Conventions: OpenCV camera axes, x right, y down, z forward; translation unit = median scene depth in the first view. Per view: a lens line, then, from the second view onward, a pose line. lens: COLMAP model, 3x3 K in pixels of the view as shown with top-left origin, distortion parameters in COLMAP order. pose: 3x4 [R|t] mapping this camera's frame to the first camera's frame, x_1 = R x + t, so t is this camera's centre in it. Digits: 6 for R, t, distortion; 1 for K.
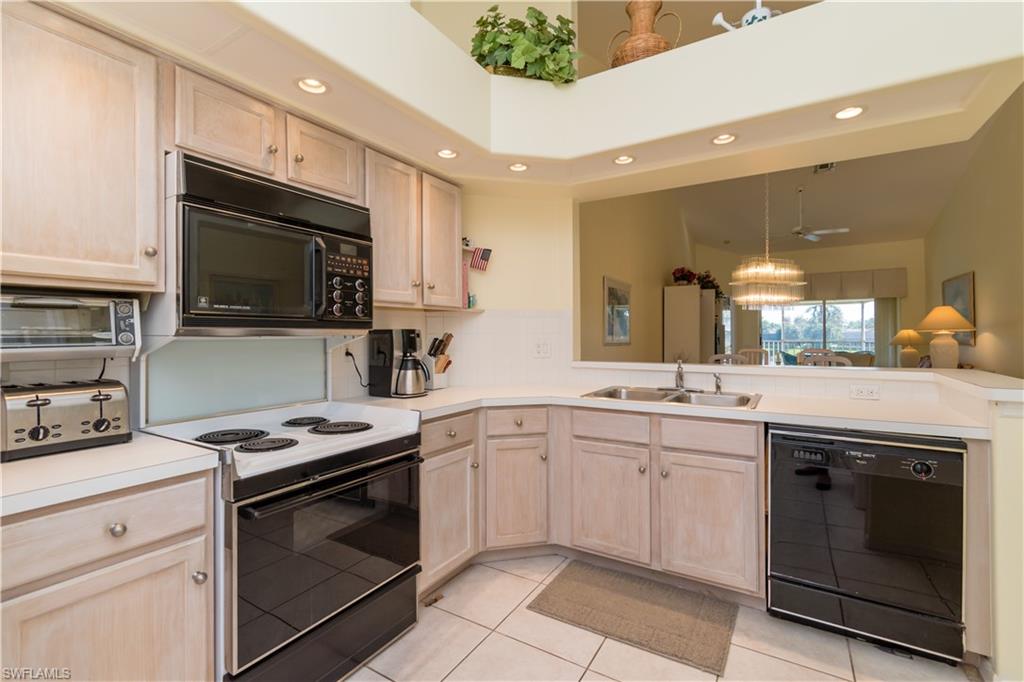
lens RADIAL K [[442.9, 0, 501.8], [0, 442.9, 334.6], [0, 0, 1]] dist [-0.001330, -0.000107]
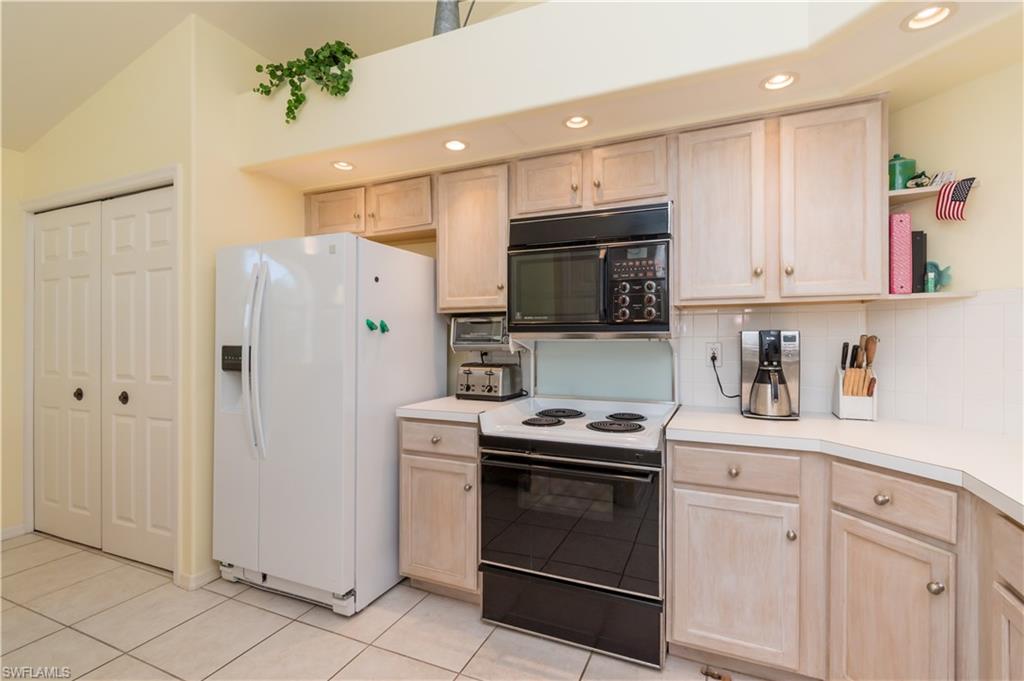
lens RADIAL K [[442.9, 0, 501.8], [0, 442.9, 334.1], [0, 0, 1]] dist [-0.001330, -0.000107]
pose [[0.180934, -0.001093, -0.983495, 0.591125], [0.002649, 0.999996, -0.000624, -0.008471], [0.983492, -0.002493, 0.180937, 0.519470]]
